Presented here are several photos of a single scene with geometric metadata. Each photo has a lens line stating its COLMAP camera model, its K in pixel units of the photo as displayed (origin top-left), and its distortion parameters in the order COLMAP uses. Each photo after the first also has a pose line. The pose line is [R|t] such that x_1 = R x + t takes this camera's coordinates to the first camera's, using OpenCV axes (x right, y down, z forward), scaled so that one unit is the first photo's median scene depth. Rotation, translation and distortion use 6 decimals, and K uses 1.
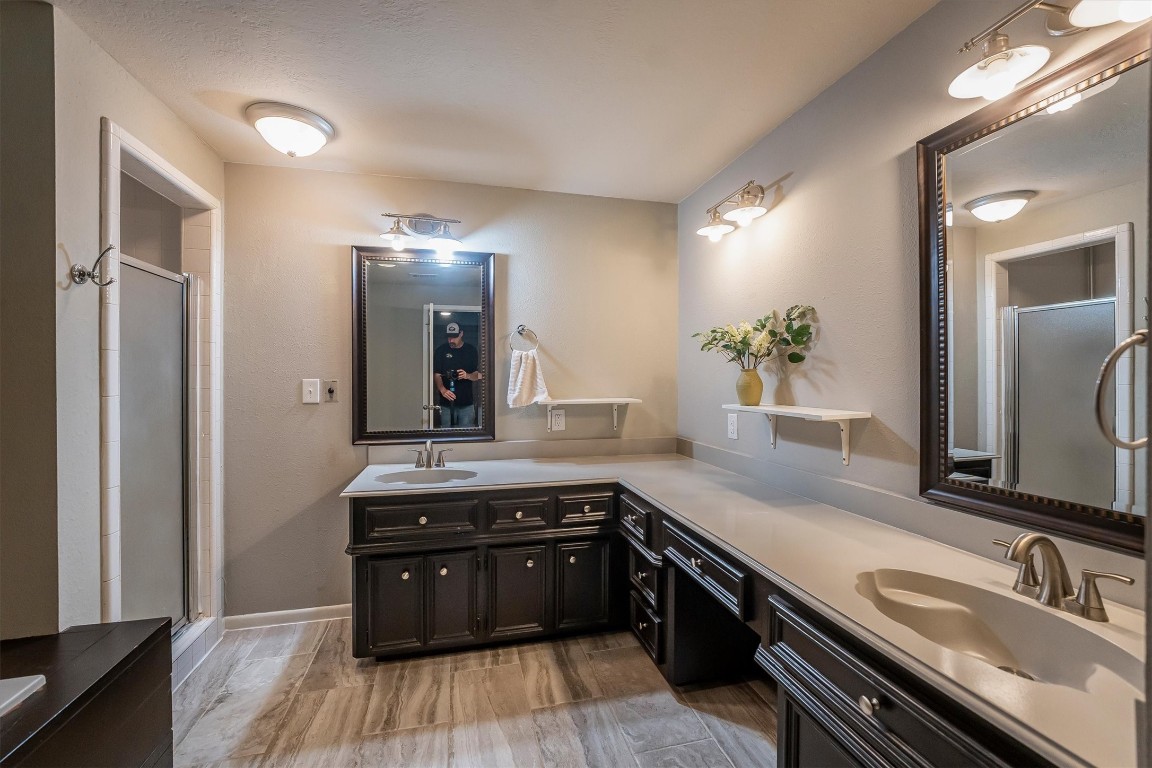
lens RADIAL K [[471.4, 0, 575.5], [0, 471.4, 377.4], [0, 0, 1]] dist [-0.010873, -0.000006]
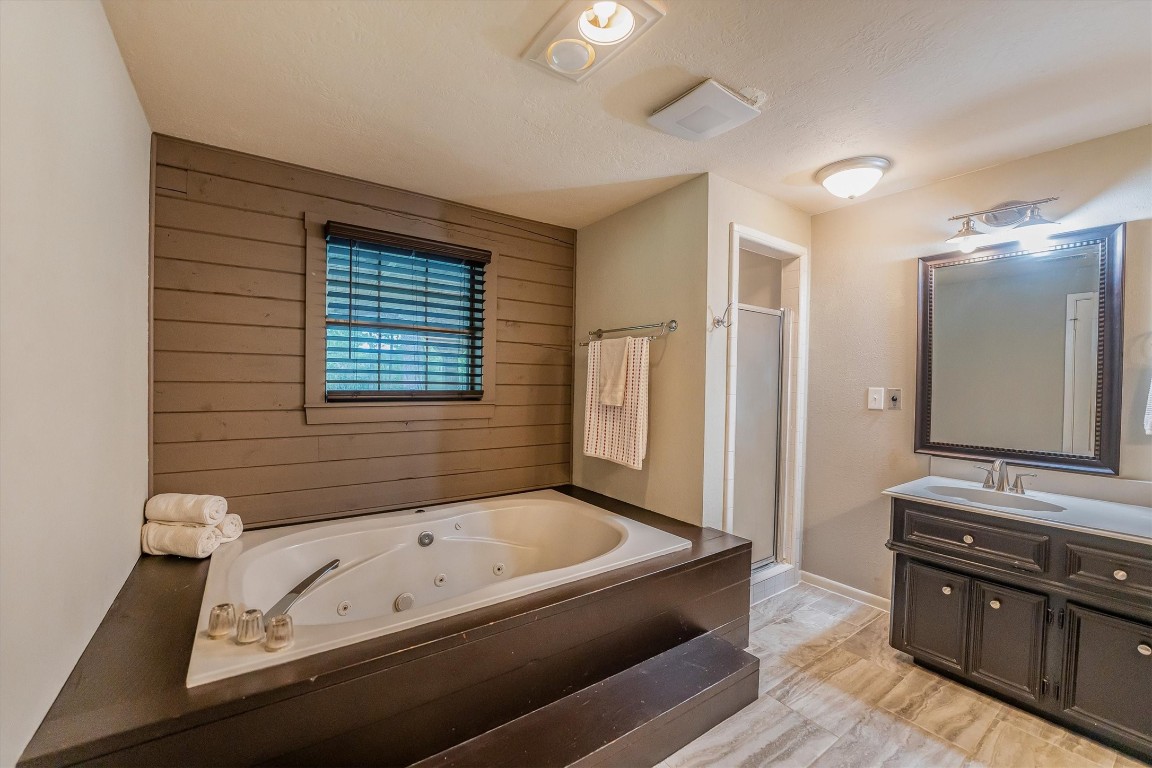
lens RADIAL K [[470.1, 0, 566.5], [0, 470.1, 377.2], [0, 0, 1]] dist [-0.034930, 0.004231]
pose [[0.357407, 0.002475, -0.933945, 0.234116], [-0.021195, 0.999760, -0.005461, 0.001080], [0.933708, 0.021747, 0.357374, -0.083538]]
